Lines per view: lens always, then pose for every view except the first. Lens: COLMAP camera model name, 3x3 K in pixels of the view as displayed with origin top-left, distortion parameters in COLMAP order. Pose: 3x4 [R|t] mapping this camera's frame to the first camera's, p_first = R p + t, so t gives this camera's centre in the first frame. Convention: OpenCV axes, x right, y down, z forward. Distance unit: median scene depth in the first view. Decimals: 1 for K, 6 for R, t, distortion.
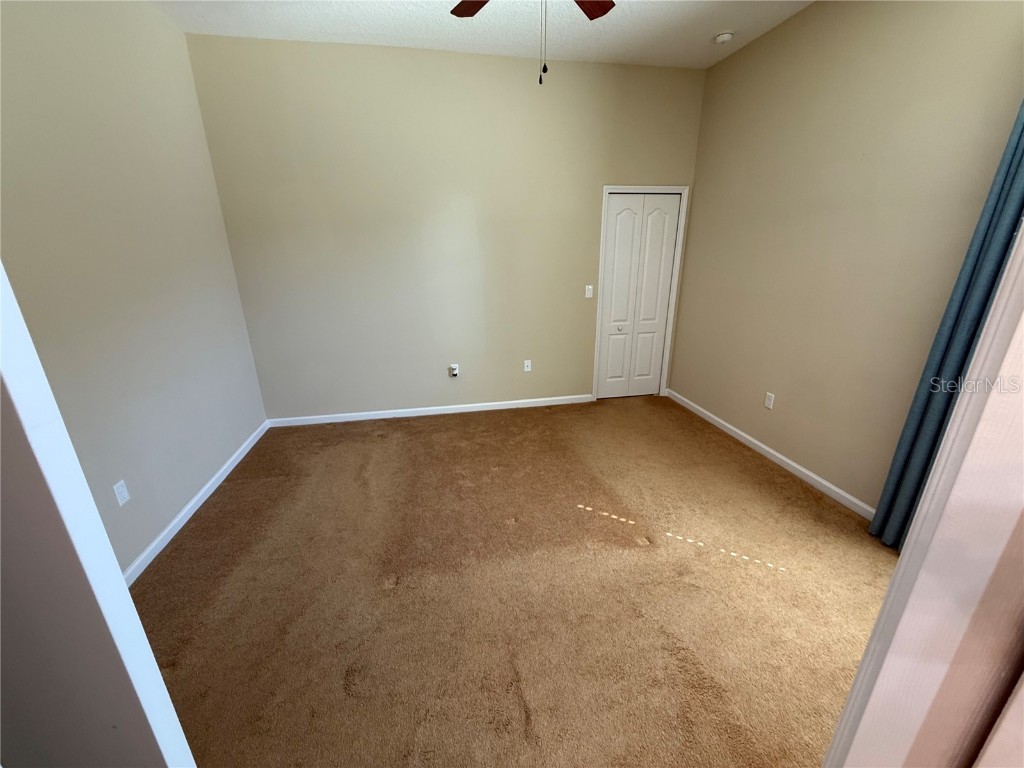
lens RADIAL K [[406.9, 0, 510.6], [0, 406.9, 382.3], [0, 0, 1]] dist [0.002076, -0.000626]
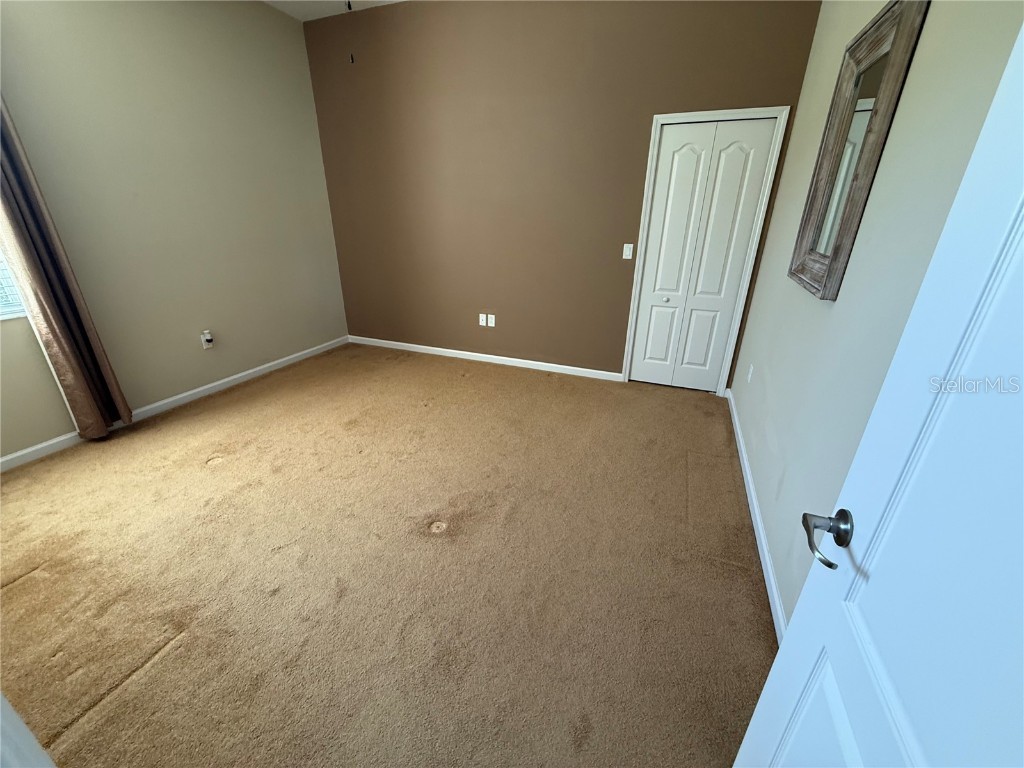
lens RADIAL K [[406.9, 0, 507.2], [0, 406.9, 383.8], [0, 0, 1]] dist [0.002076, -0.000626]
pose [[0.828843, 0.224682, -0.512385, 0.519612], [-0.175996, 0.974034, 0.142422, -0.033843], [0.531080, -0.027868, 0.846864, 0.155195]]
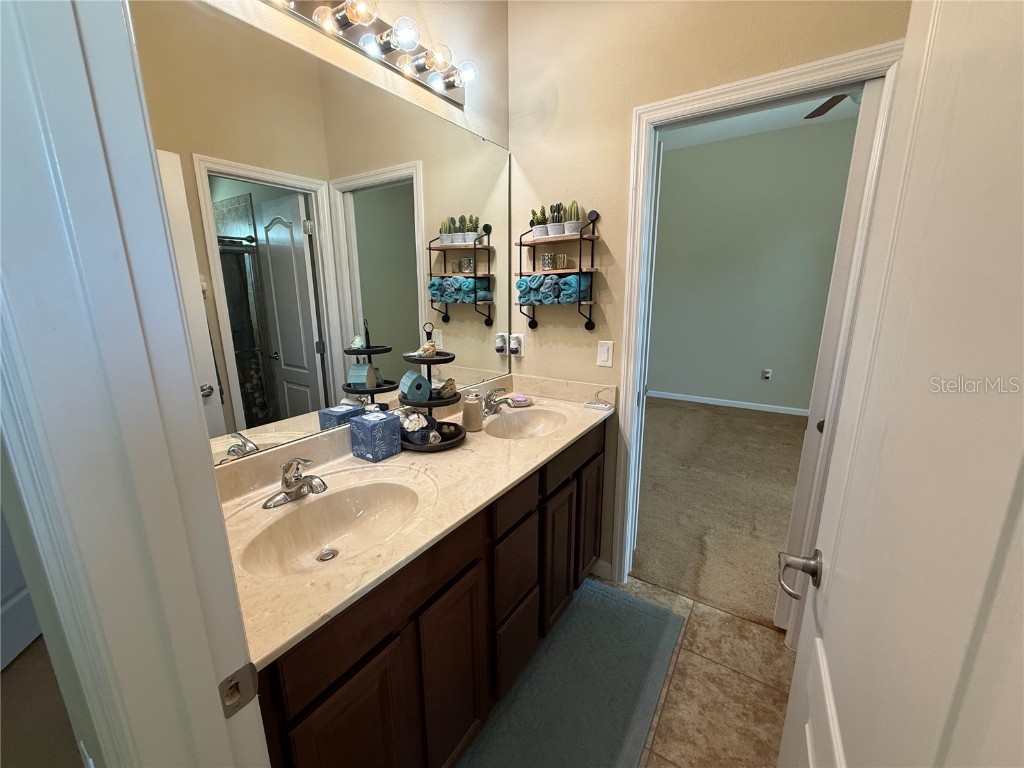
lens RADIAL K [[406.9, 0, 502.6], [0, 406.9, 382.6], [0, 0, 1]] dist [0.002076, -0.000626]
pose [[0.707780, 0.154117, -0.689417, 0.149596], [-0.213838, 0.976868, -0.001158, 0.175049], [0.673291, 0.148243, 0.724364, -0.411974]]
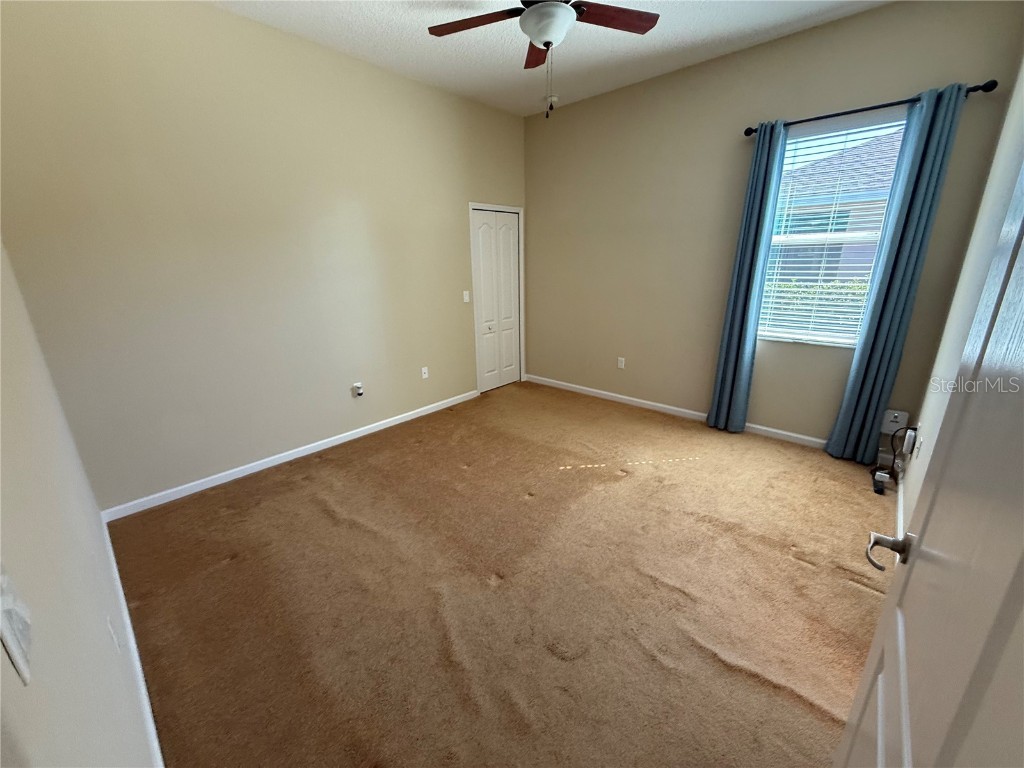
lens RADIAL K [[406.9, 0, 504.1], [0, 406.9, 383.6], [0, 0, 1]] dist [0.002076, -0.000626]
pose [[0.803892, -0.176307, 0.568044, -0.422043], [0.195769, 0.980273, 0.027201, -0.003028], [-0.561634, 0.089338, 0.822549, 0.064885]]
